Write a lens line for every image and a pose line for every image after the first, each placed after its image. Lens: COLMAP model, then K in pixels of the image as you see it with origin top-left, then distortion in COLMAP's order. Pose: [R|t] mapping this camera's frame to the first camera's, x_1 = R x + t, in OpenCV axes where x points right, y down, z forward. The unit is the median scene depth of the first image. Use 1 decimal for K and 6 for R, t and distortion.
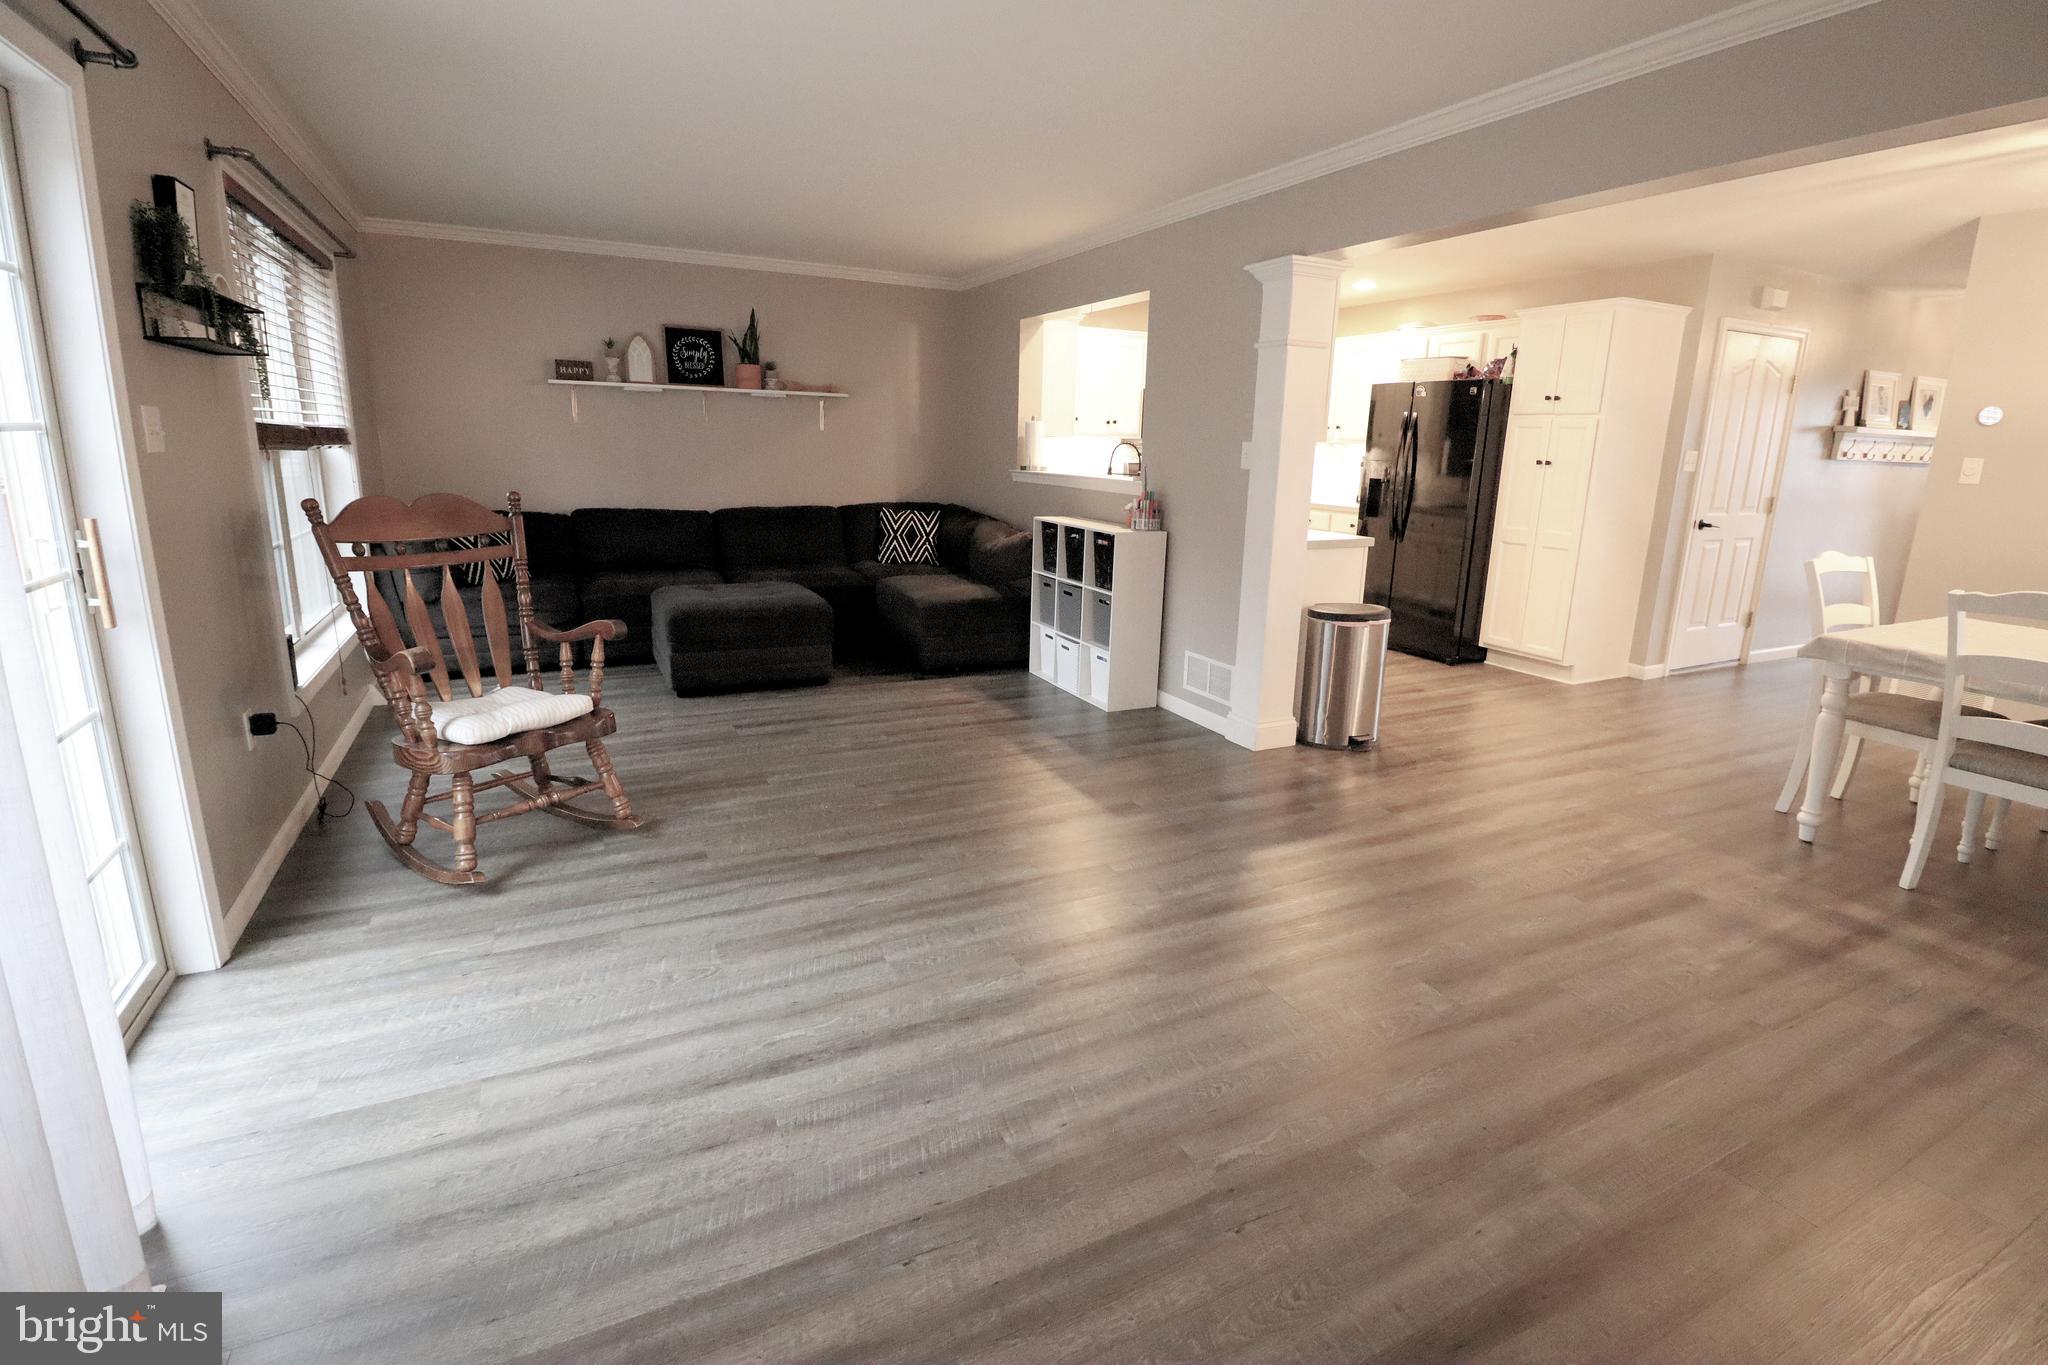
lens RADIAL K [[947.5, 0, 1031.8], [0, 947.5, 662.2], [0, 0, 1]] dist [-0.001457, -0.010441]
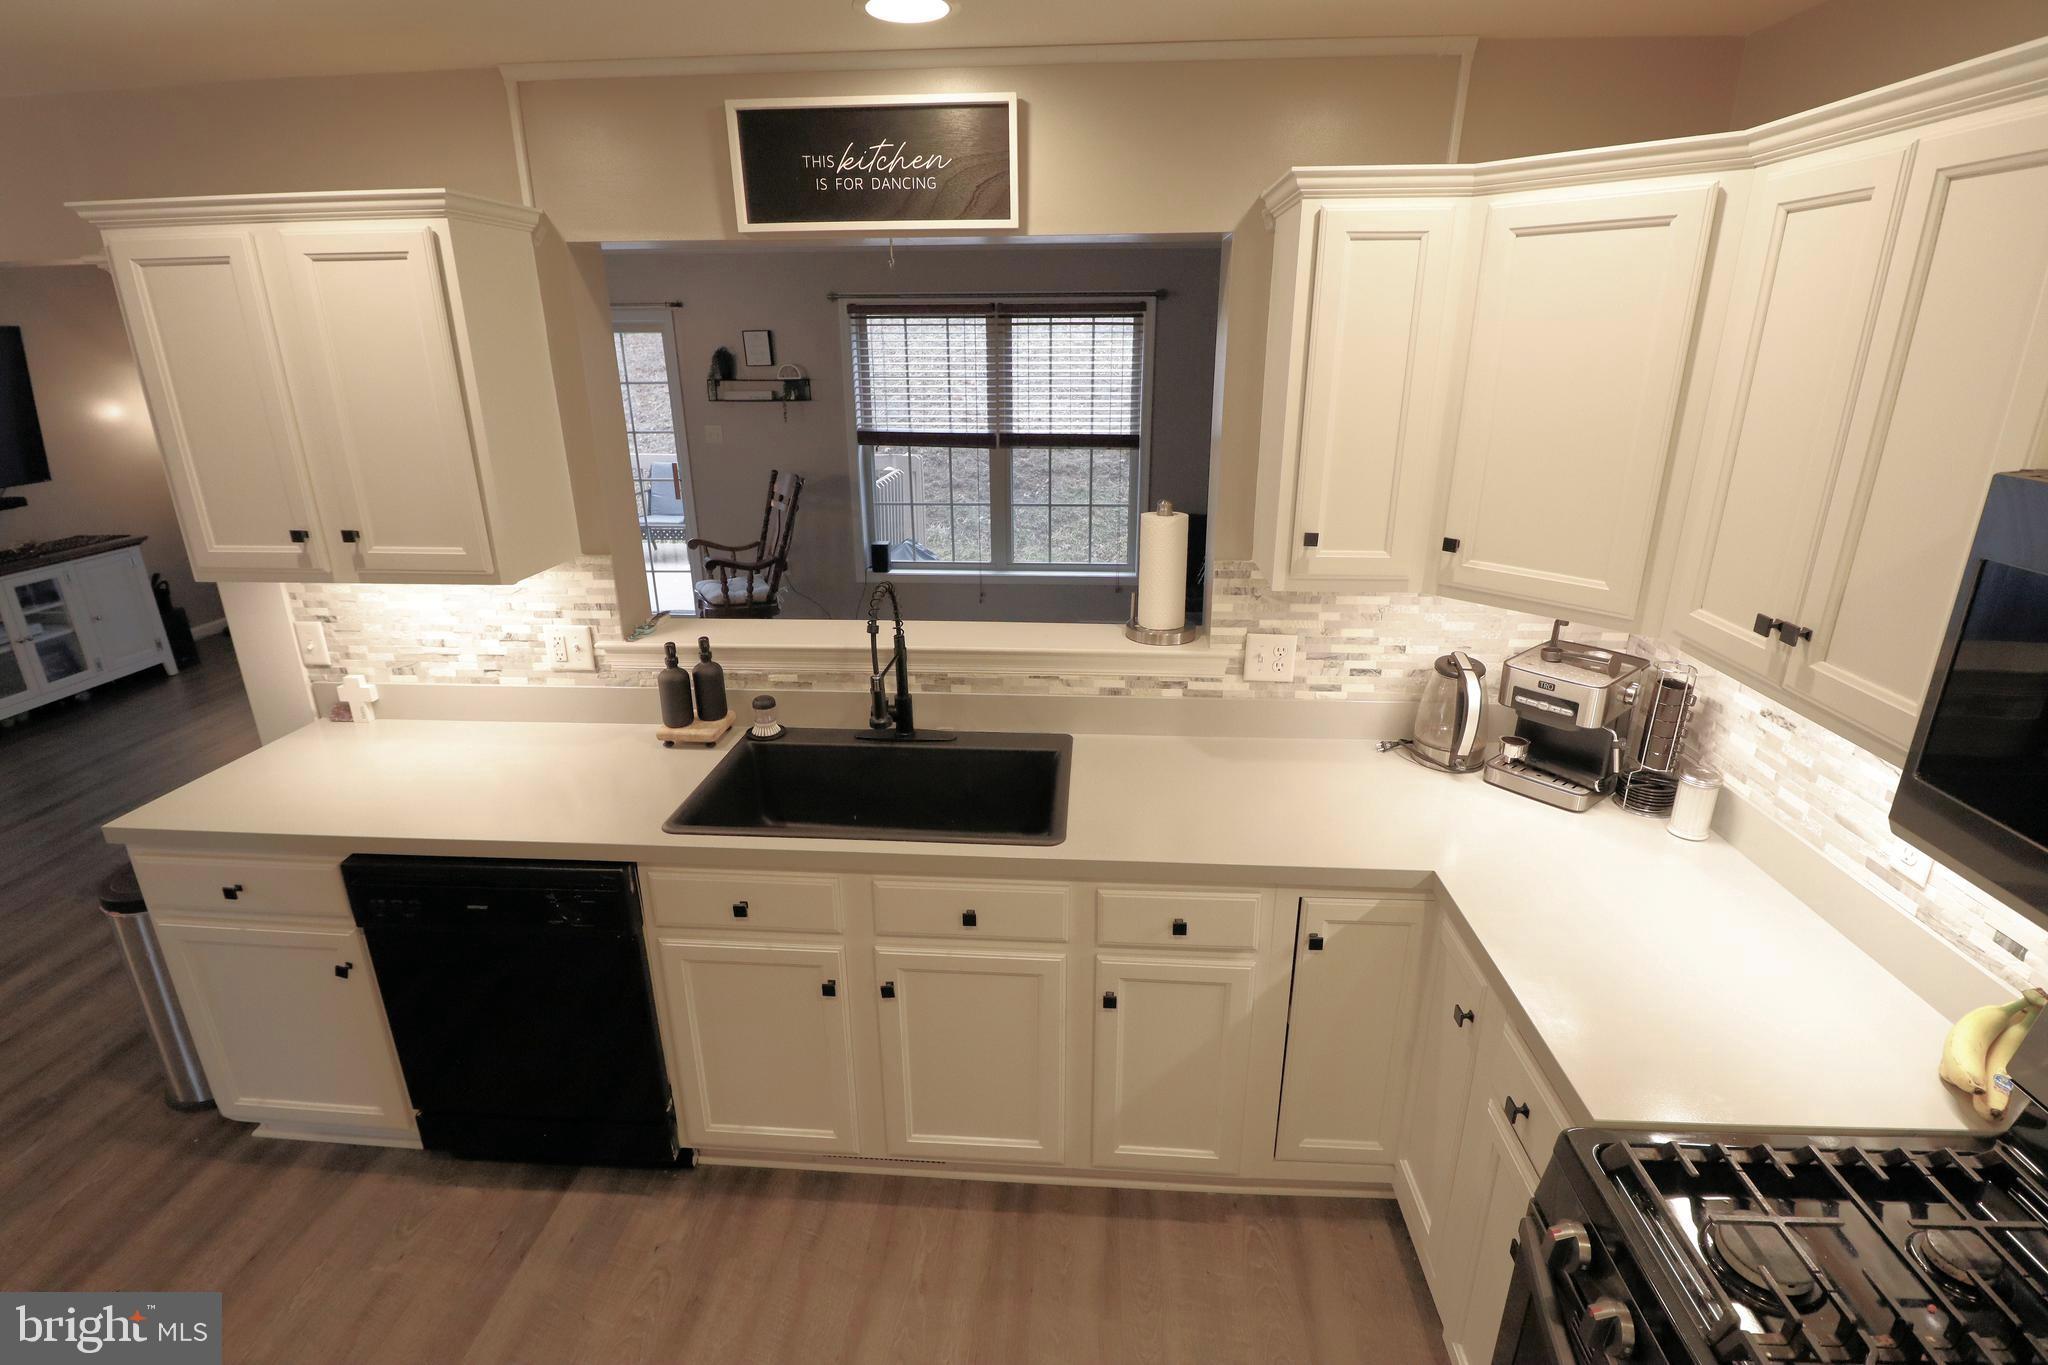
lens RADIAL K [[947.5, 0, 1030.0], [0, 947.5, 661.9], [0, 0, 1]] dist [-0.001457, -0.010441]
pose [[-0.511547, 0.253730, -0.820939, 0.417260], [-0.204476, 0.892015, 0.403112, -0.398098], [0.834571, 0.374073, -0.404426, 1.306055]]
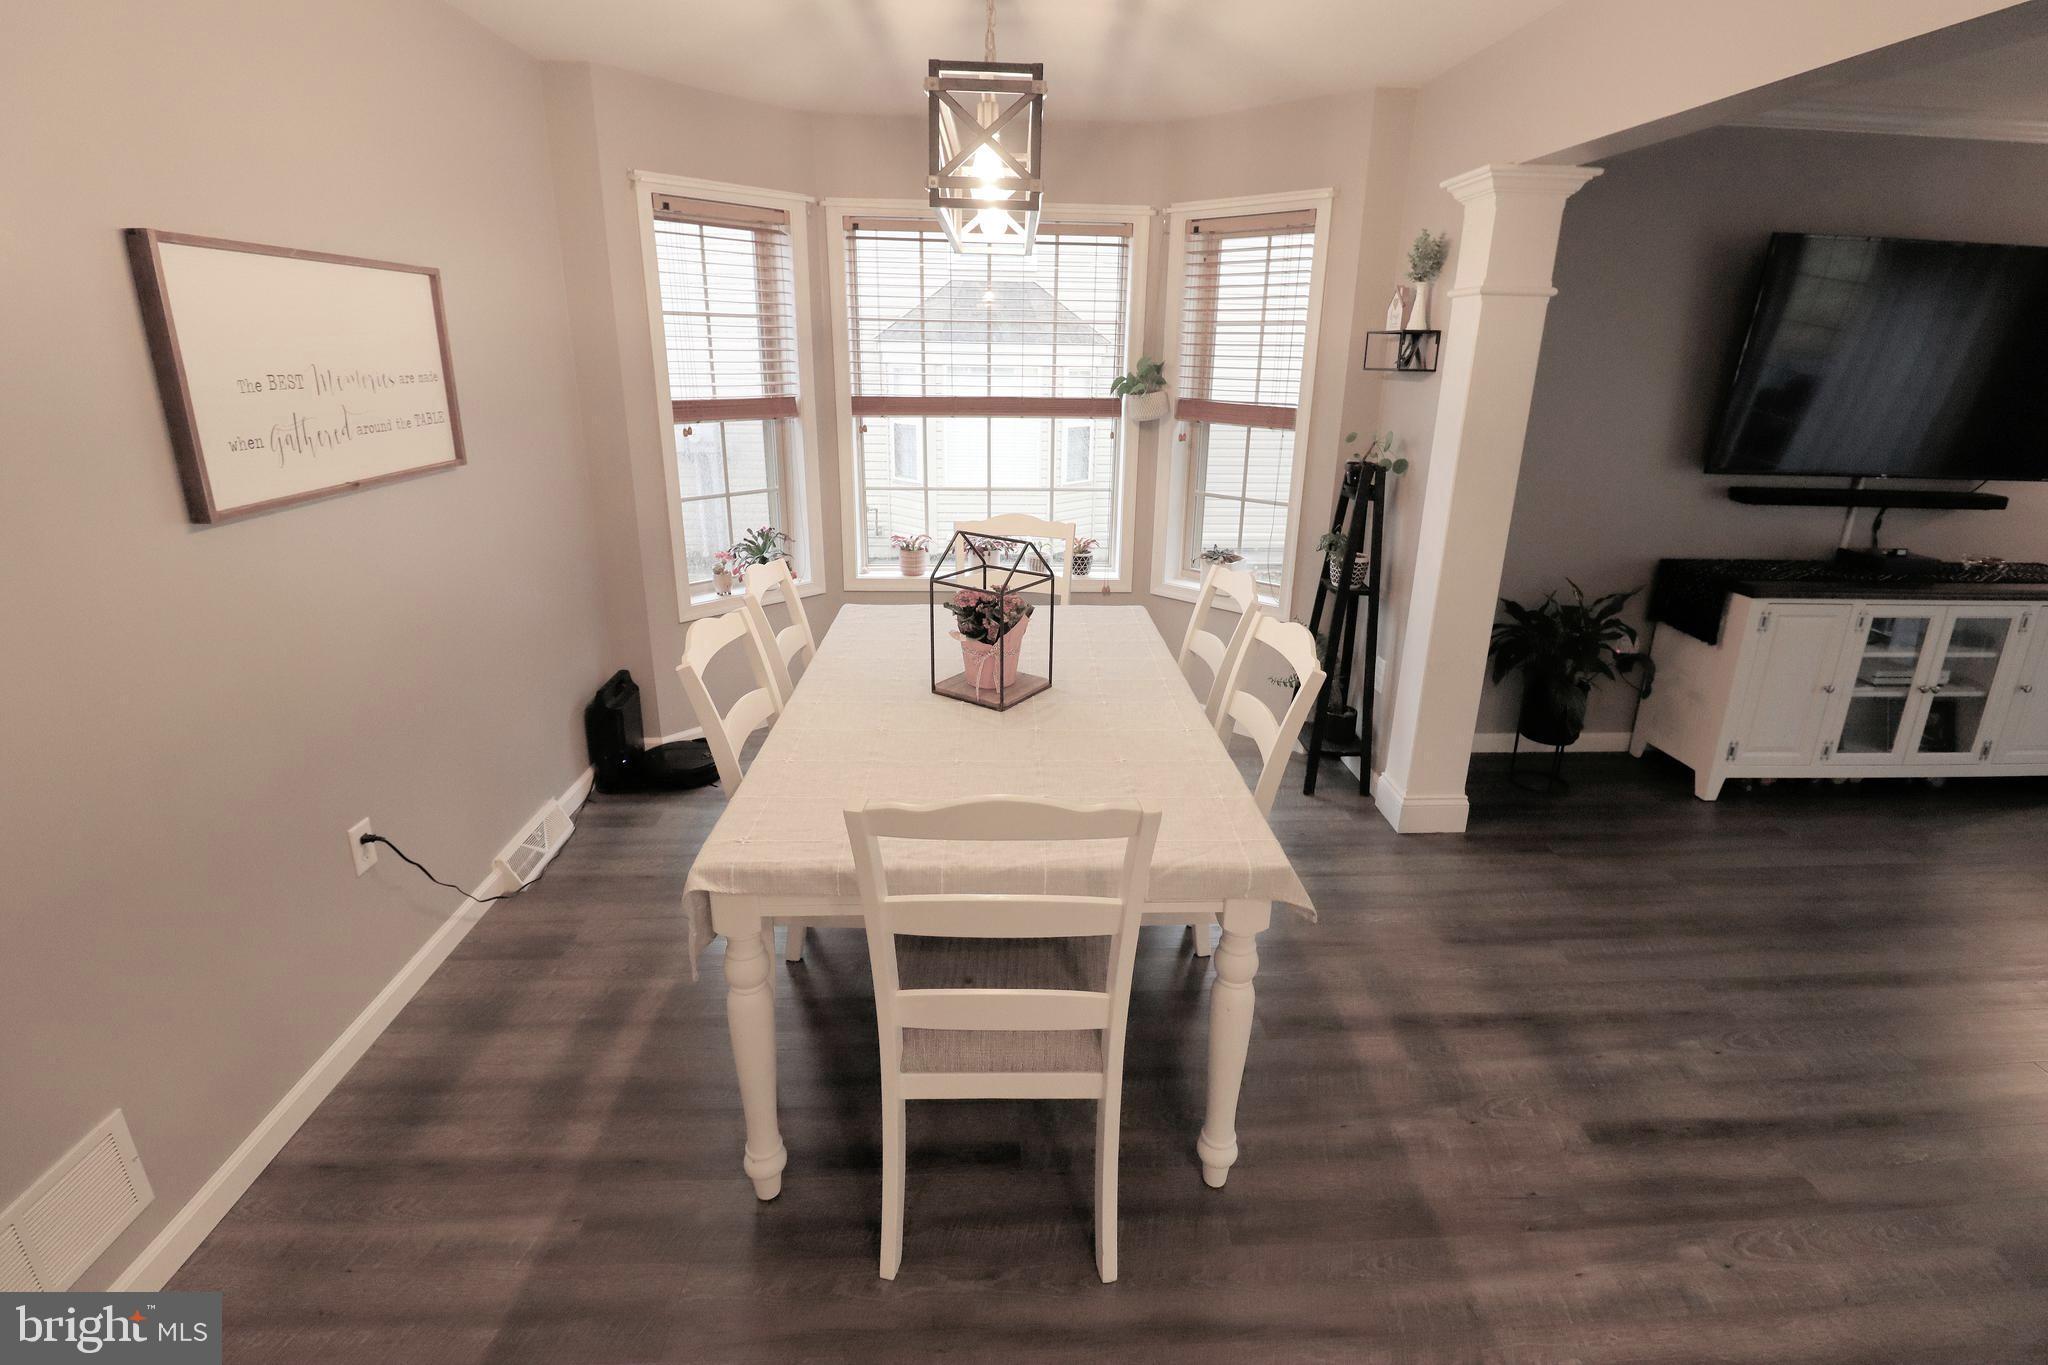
lens RADIAL K [[947.5, 0, 1037.0], [0, 947.5, 656.5], [0, 0, 1]] dist [-0.001457, -0.010441]
pose [[-0.913471, -0.162041, 0.373247, 0.490489], [0.055206, 0.859449, 0.508232, -0.234538], [-0.403141, 0.484861, -0.776136, 0.855492]]
